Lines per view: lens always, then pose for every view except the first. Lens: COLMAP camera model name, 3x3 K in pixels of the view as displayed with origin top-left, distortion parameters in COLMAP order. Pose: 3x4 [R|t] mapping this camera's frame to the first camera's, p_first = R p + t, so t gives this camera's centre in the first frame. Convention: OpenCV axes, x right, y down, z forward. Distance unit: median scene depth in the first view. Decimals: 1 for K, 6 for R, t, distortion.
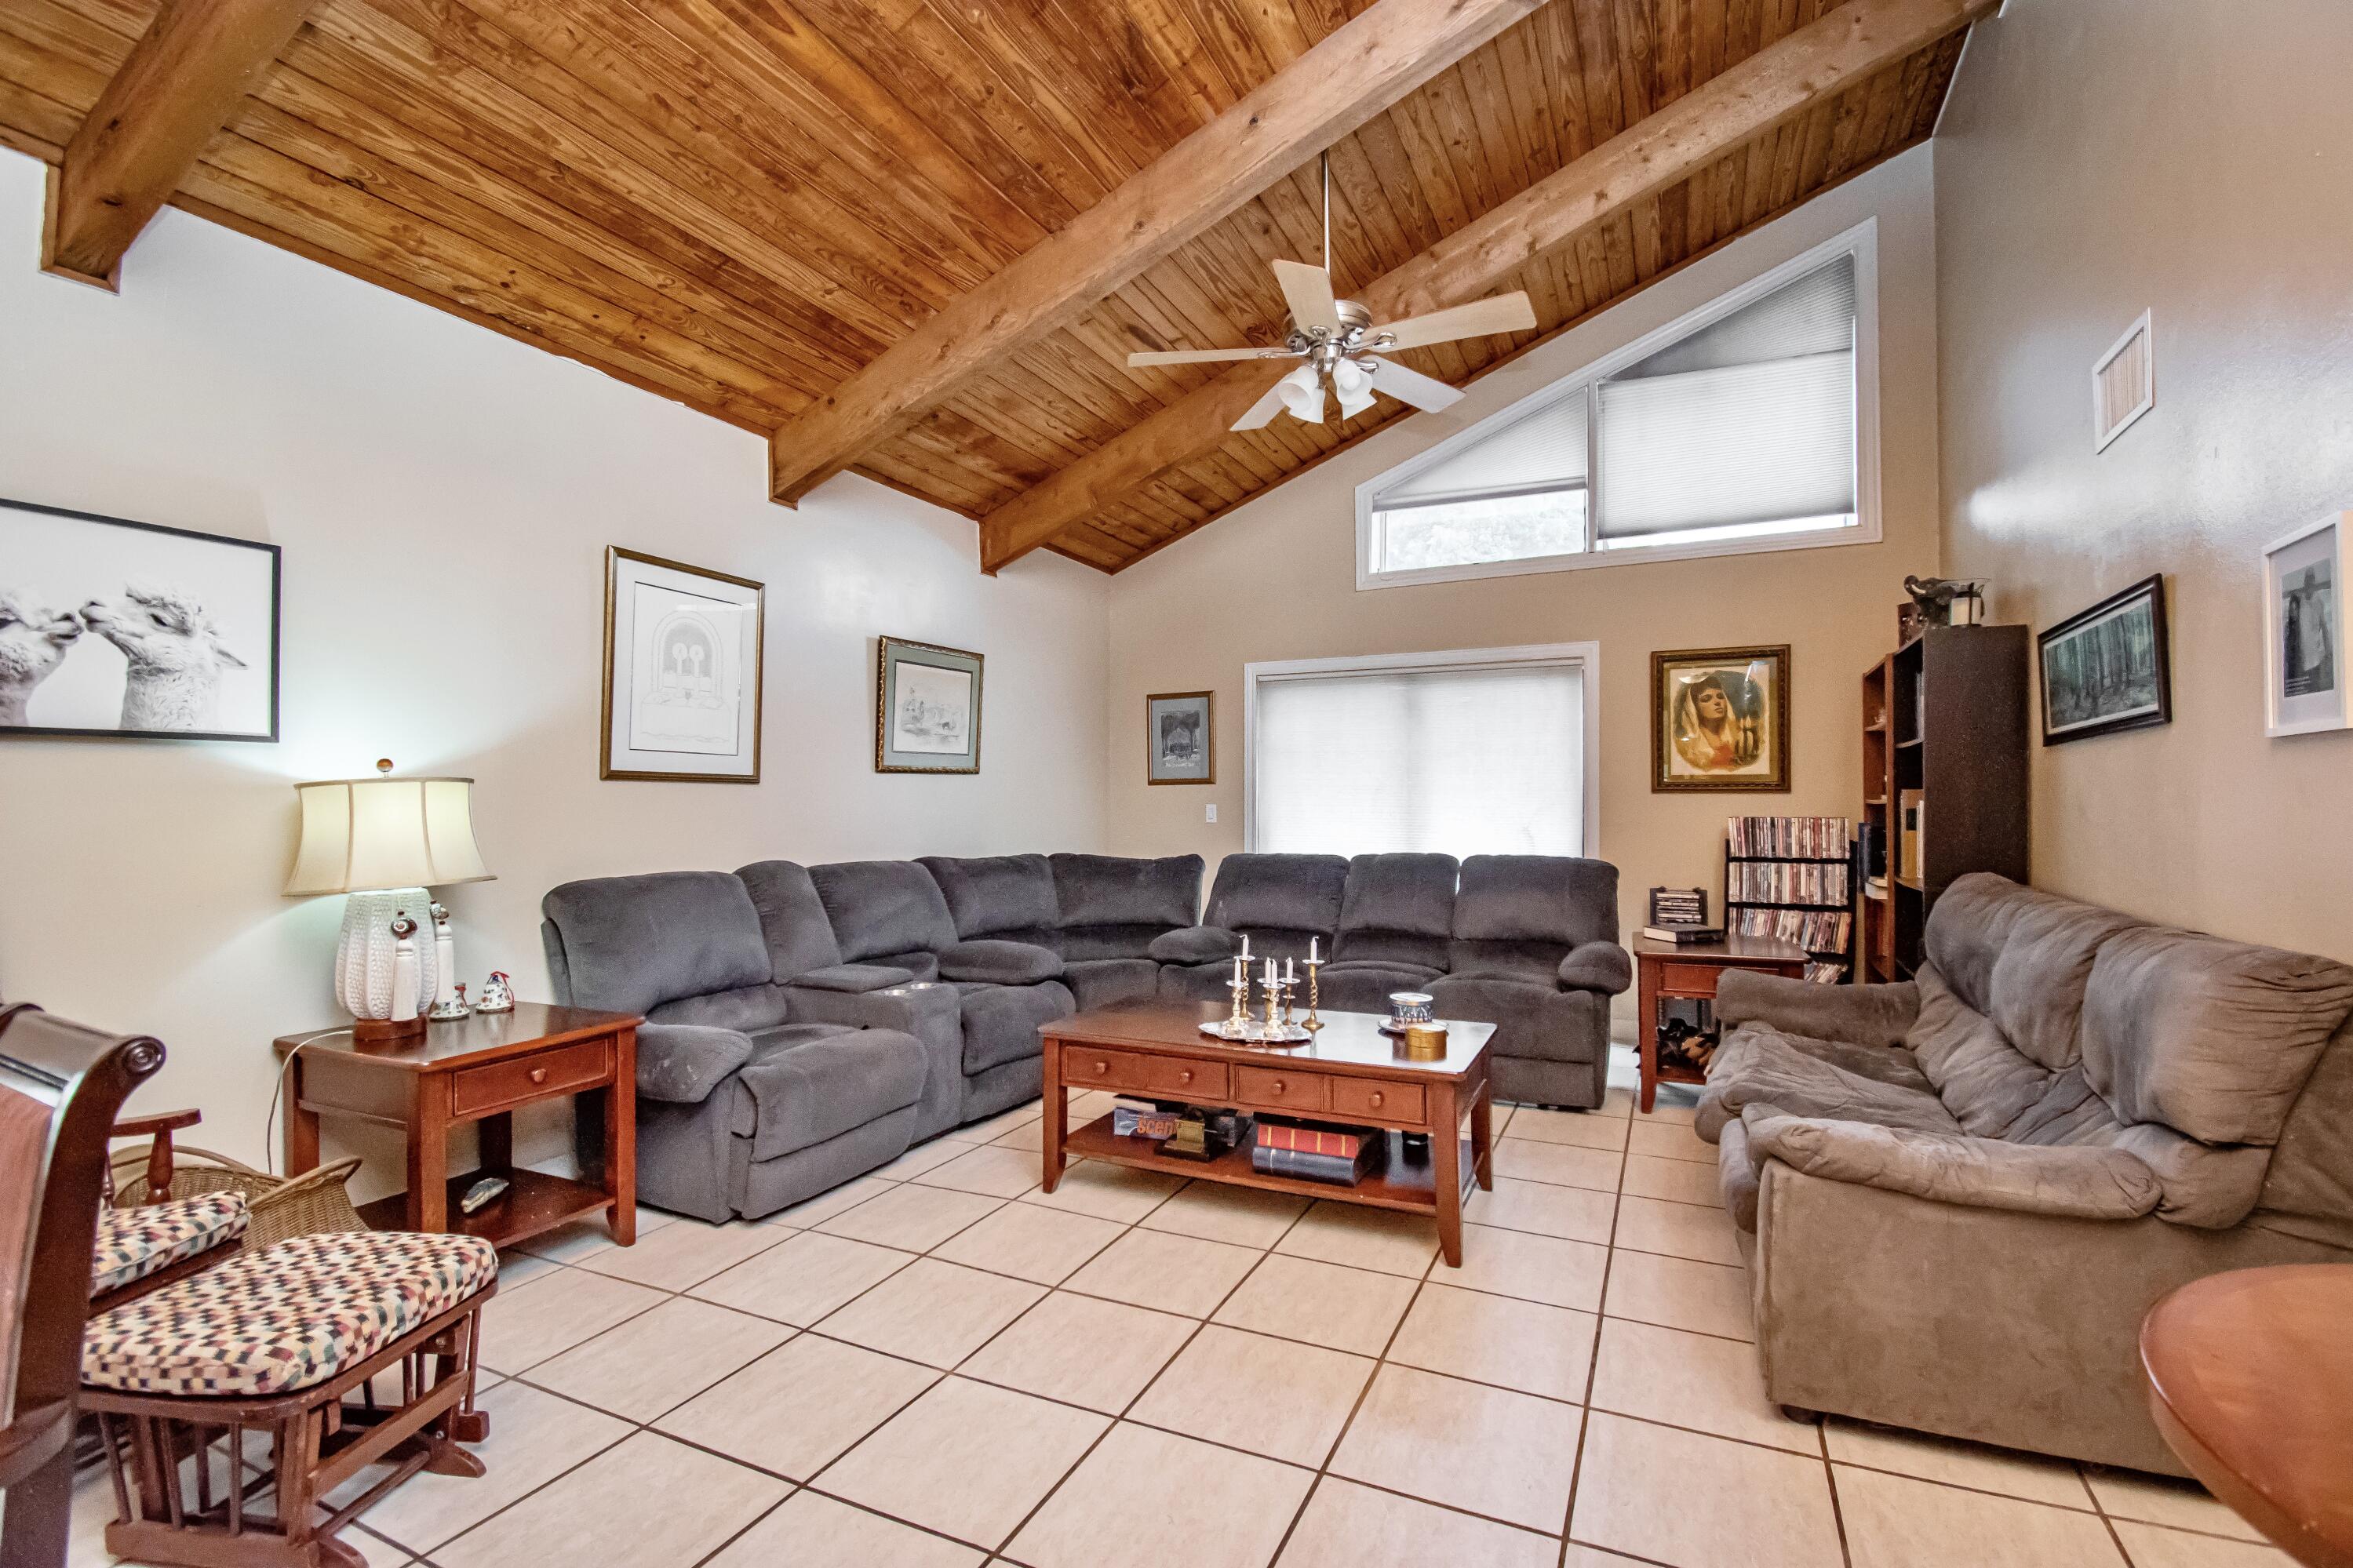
lens RADIAL K [[1044.1, 0, 1188.1], [0, 1044.1, 793.2], [0, 0, 1]] dist [0.011189, -0.017526]
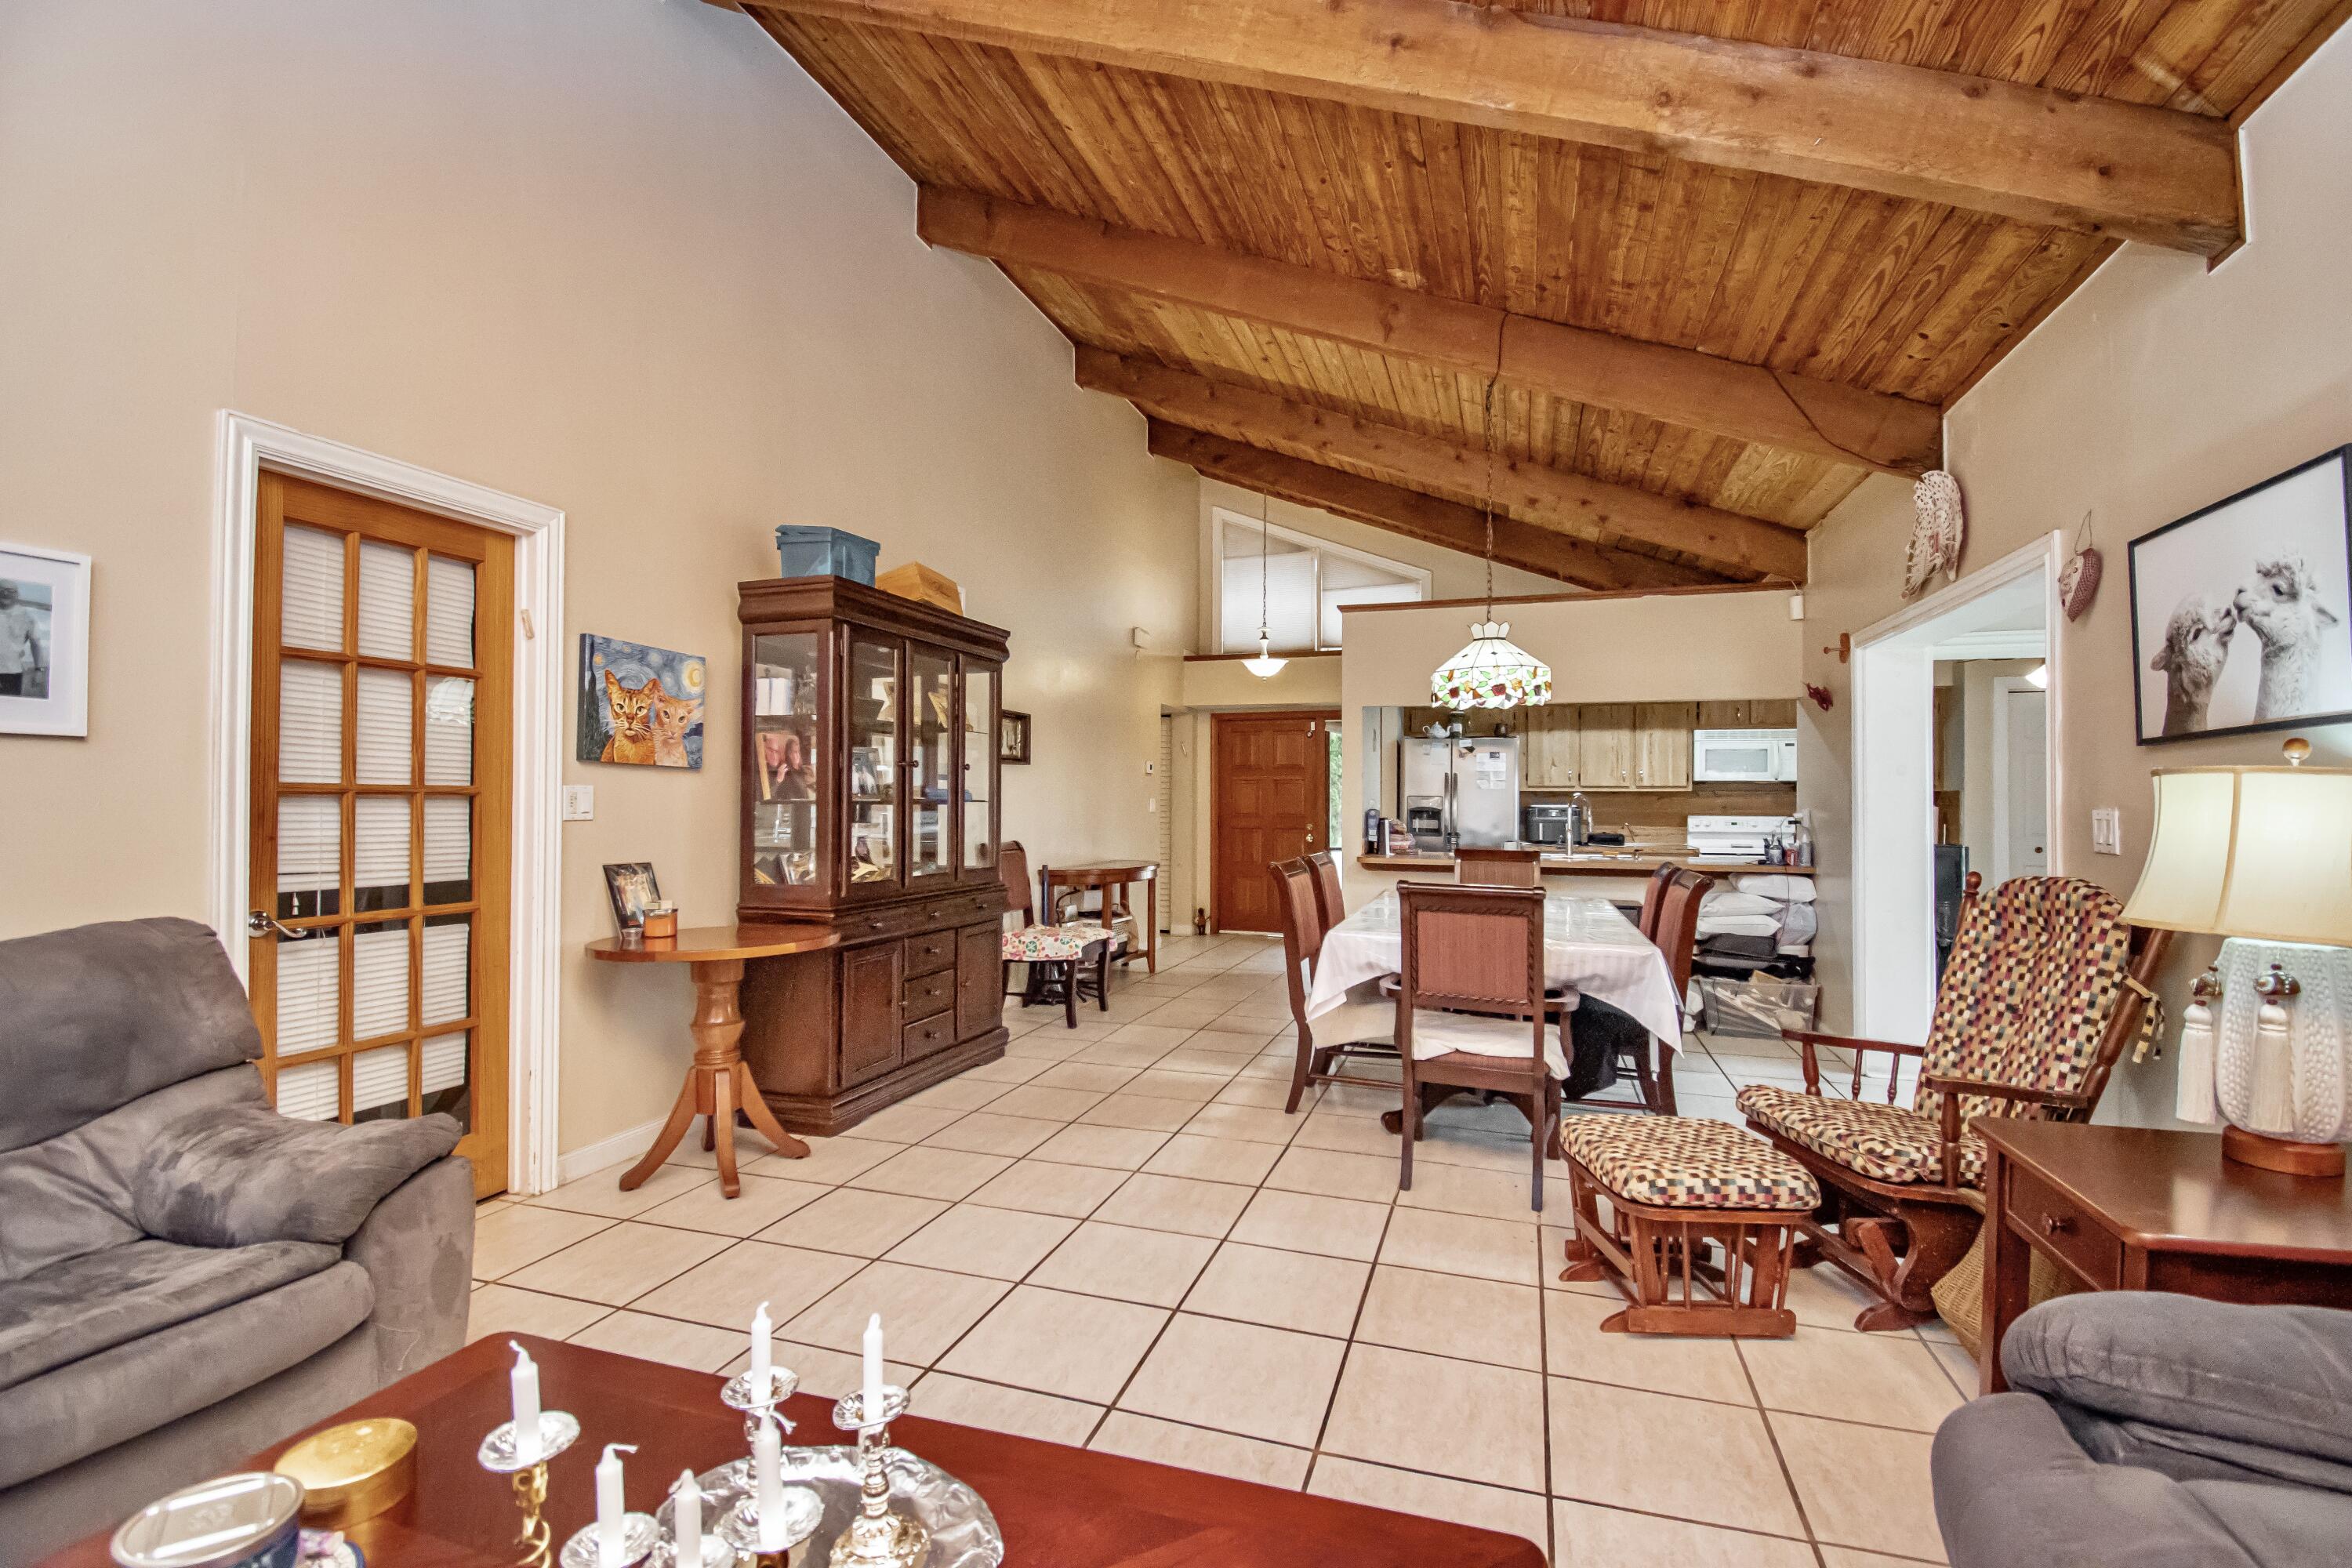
lens RADIAL K [[1043.8, 0, 1190.3], [0, 1043.8, 791.5], [0, 0, 1]] dist [0.011189, -0.017526]
pose [[-0.990887, -0.005329, -0.134589, -0.000978], [-0.002816, 0.999818, -0.018855, 0.009570], [0.134665, -0.018304, -0.990722, 1.041503]]
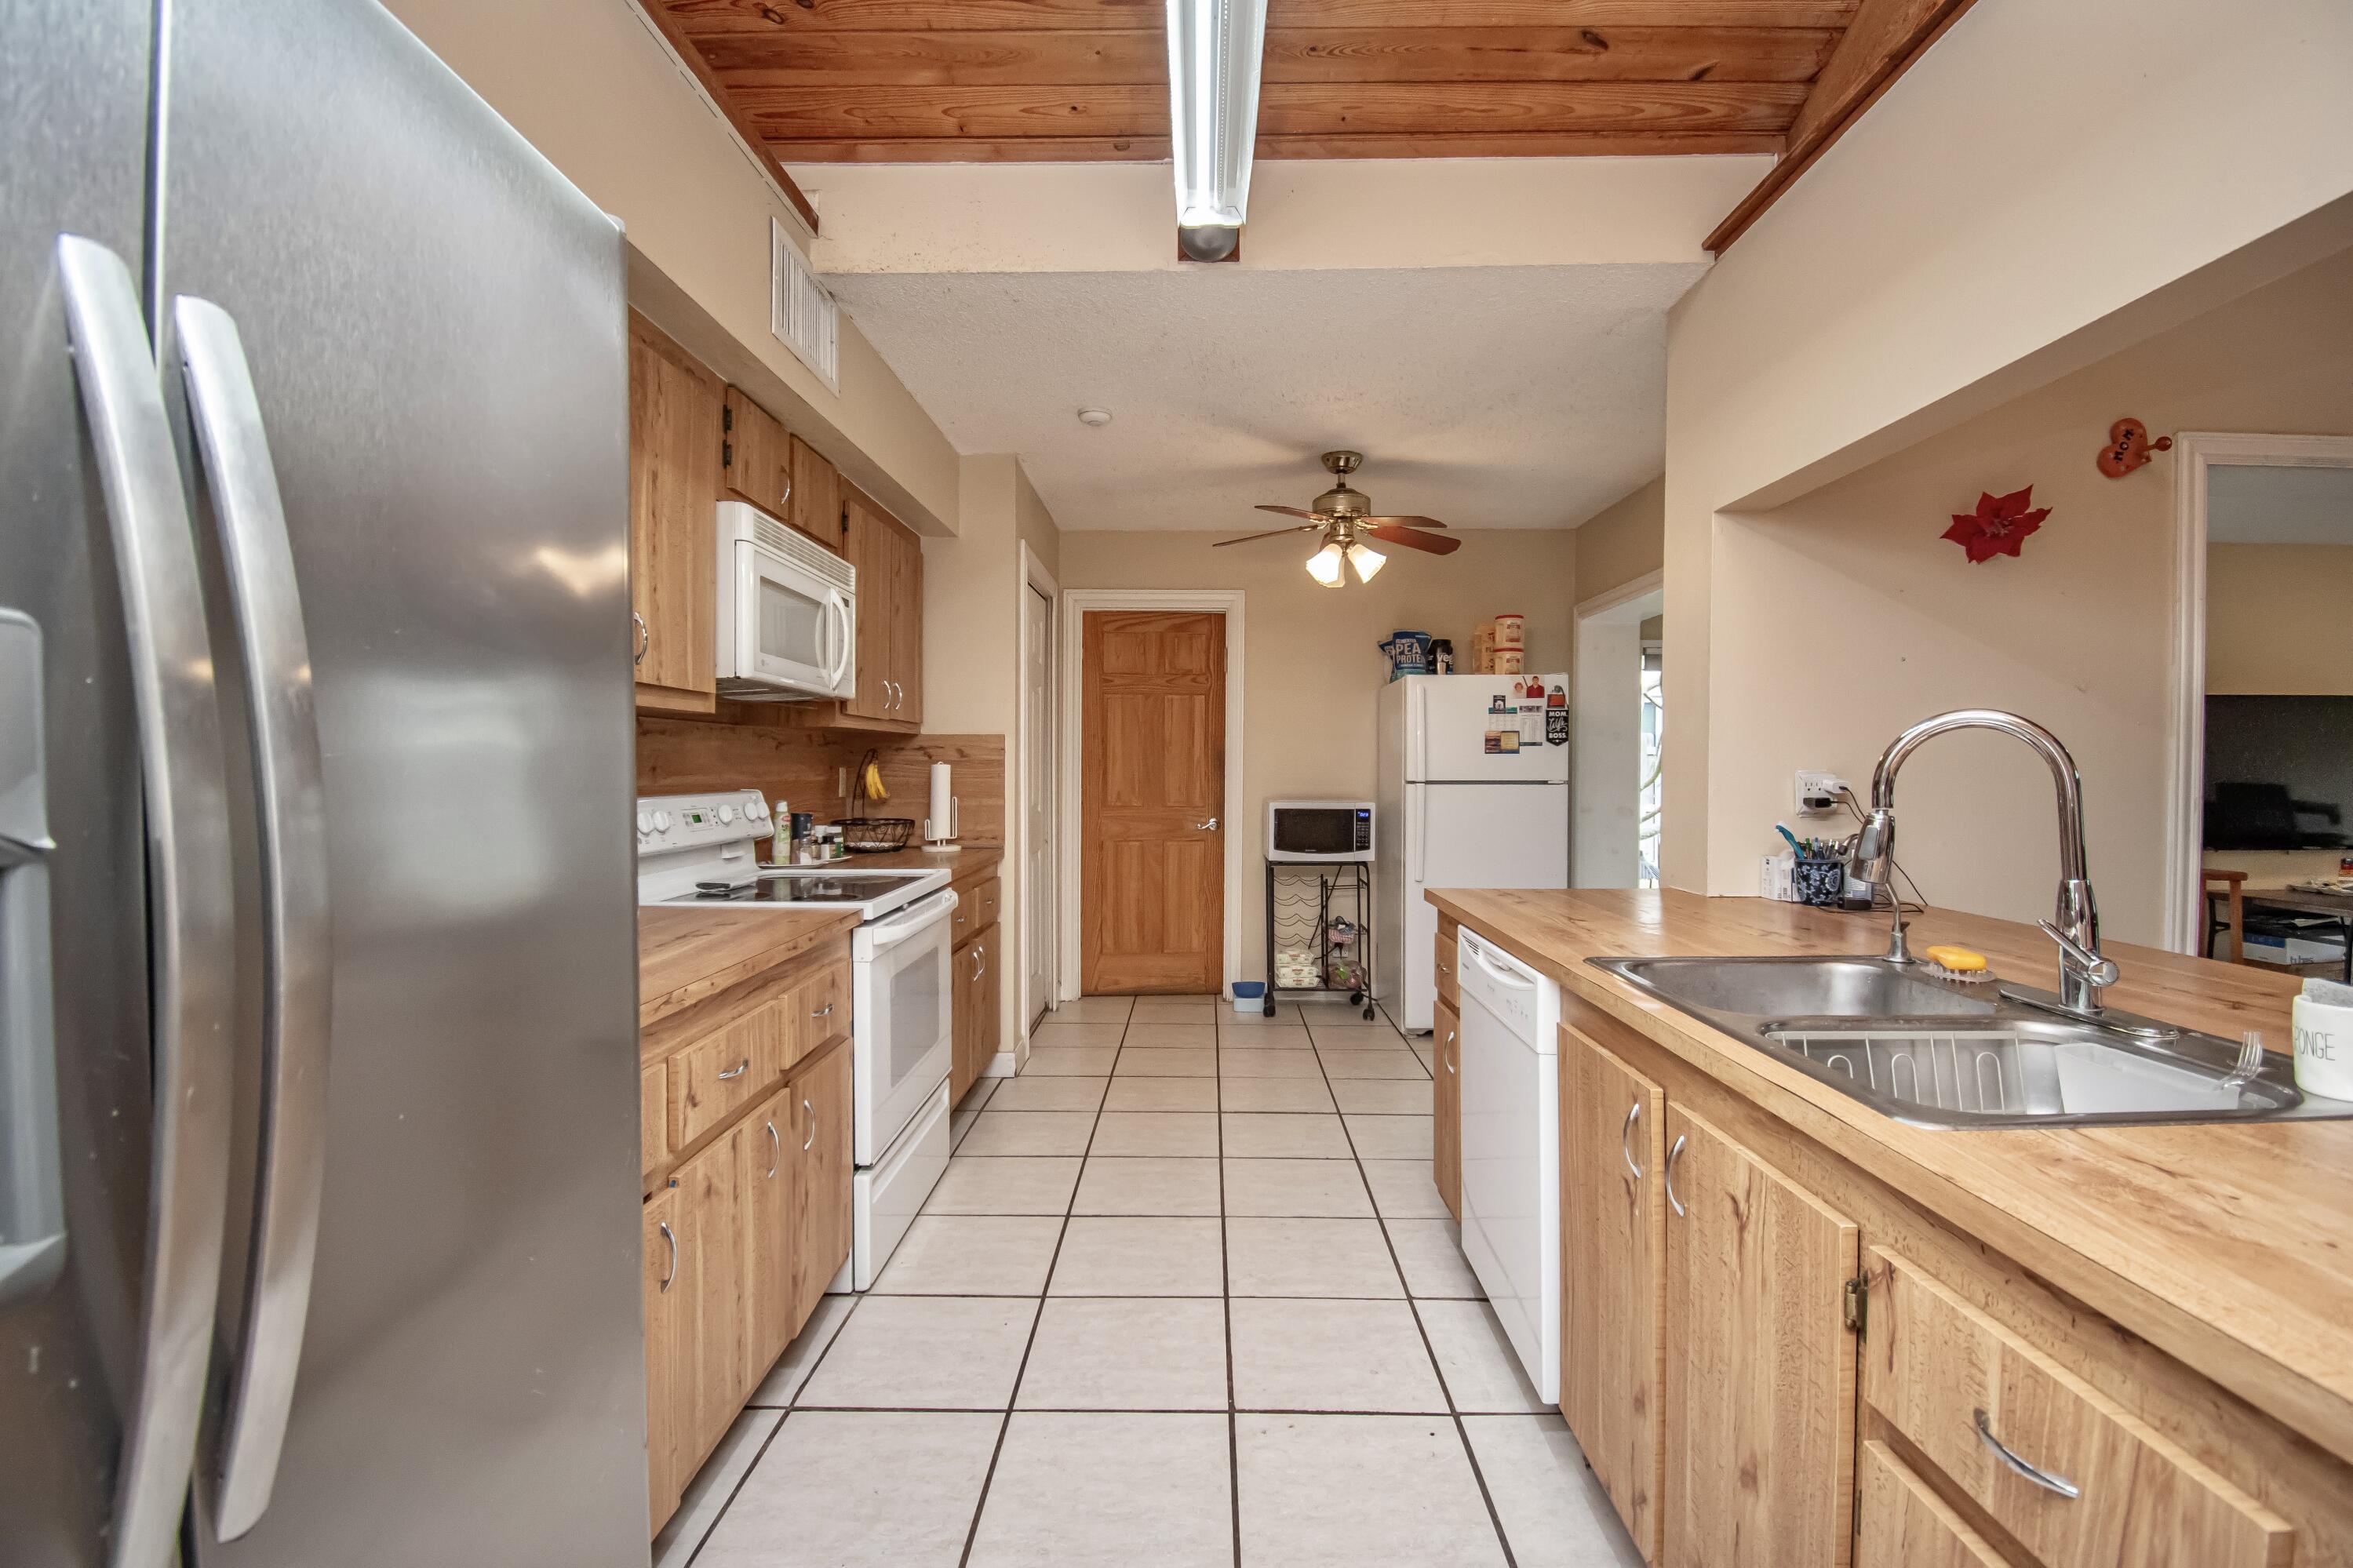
lens RADIAL K [[1044.1, 0, 1177.1], [0, 1044.1, 782.9], [0, 0, 1]] dist [0.011189, -0.017526]
pose [[0.428214, 0.013581, -0.903575, -0.603872], [0.008413, 0.999784, 0.019014, -0.002223], [0.903638, -0.015744, 0.428007, -0.860303]]
